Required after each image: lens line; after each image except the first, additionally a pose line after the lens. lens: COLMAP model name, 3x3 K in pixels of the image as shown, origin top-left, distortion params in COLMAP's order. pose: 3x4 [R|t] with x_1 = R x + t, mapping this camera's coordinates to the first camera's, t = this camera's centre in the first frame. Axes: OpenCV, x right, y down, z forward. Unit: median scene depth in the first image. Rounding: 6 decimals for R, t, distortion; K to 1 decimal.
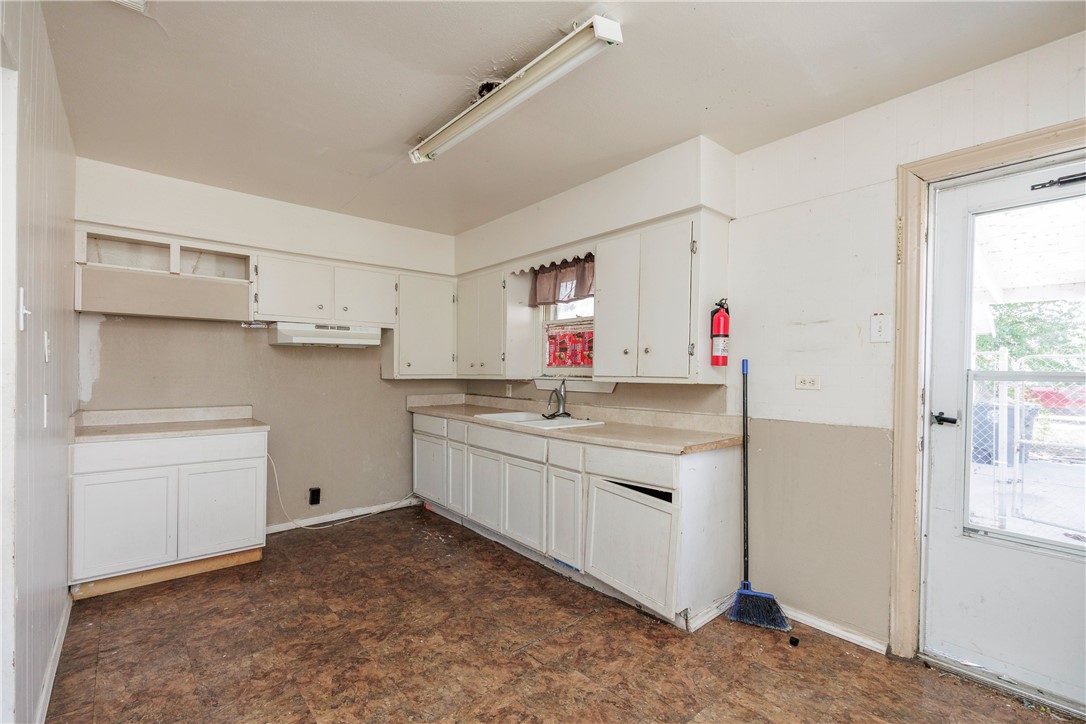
lens RADIAL K [[474.5, 0, 540.1], [0, 474.5, 376.0], [0, 0, 1]] dist [0.005191, -0.002269]
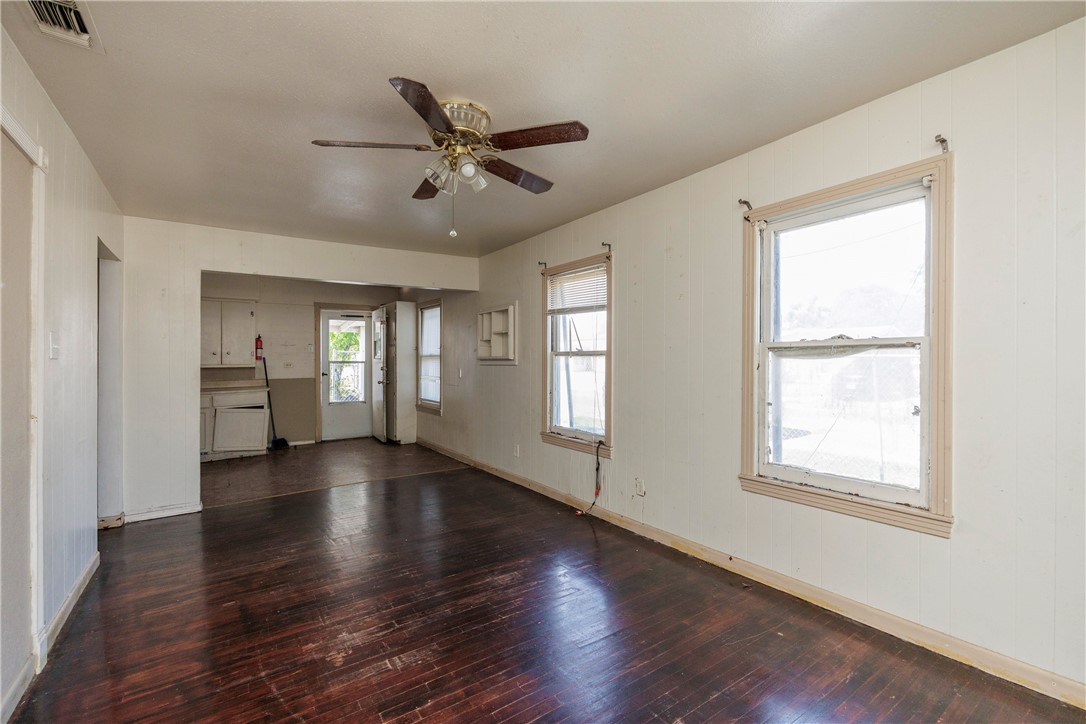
lens RADIAL K [[474.5, 0, 545.4], [0, 474.5, 359.3], [0, 0, 1]] dist [0.005191, -0.002269]
pose [[0.102145, -0.010069, 0.994719, -1.880935], [0.014370, 0.999859, 0.008645, -0.022416], [-0.994666, 0.013411, 0.102276, -0.763388]]
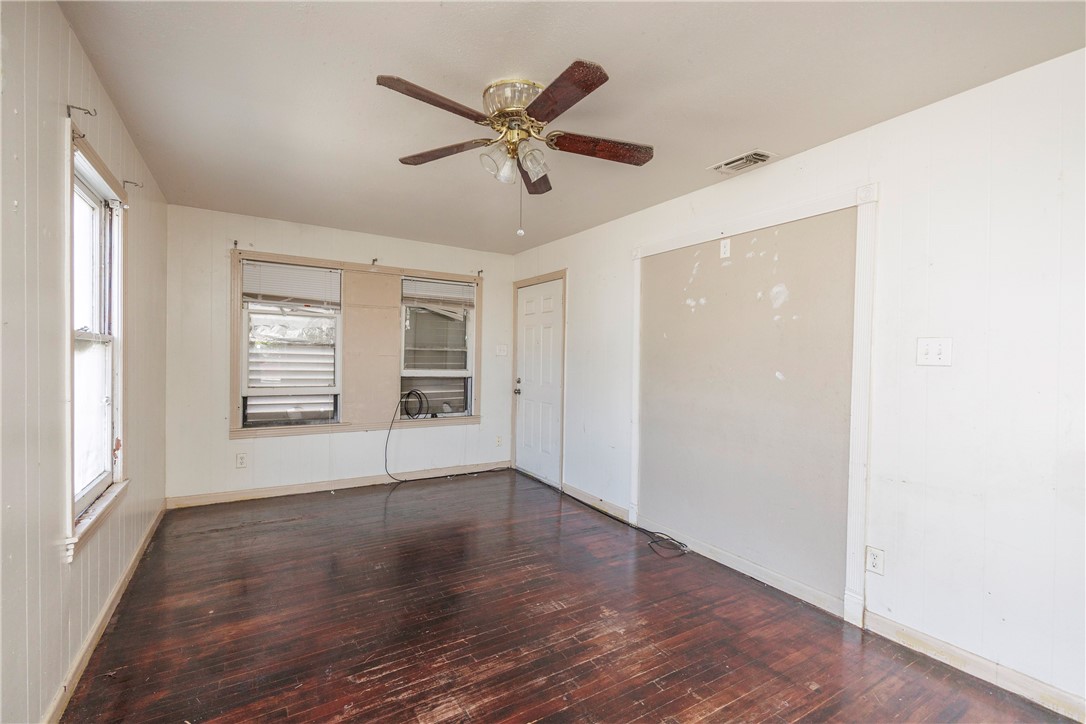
lens RADIAL K [[474.5, 0, 540.7], [0, 474.5, 361.8], [0, 0, 1]] dist [0.005191, -0.002269]
pose [[-0.157571, -0.011827, -0.987437, -0.342800], [-0.028527, 0.999565, -0.007420, -0.011582], [0.987096, 0.027000, -0.157840, -0.371385]]
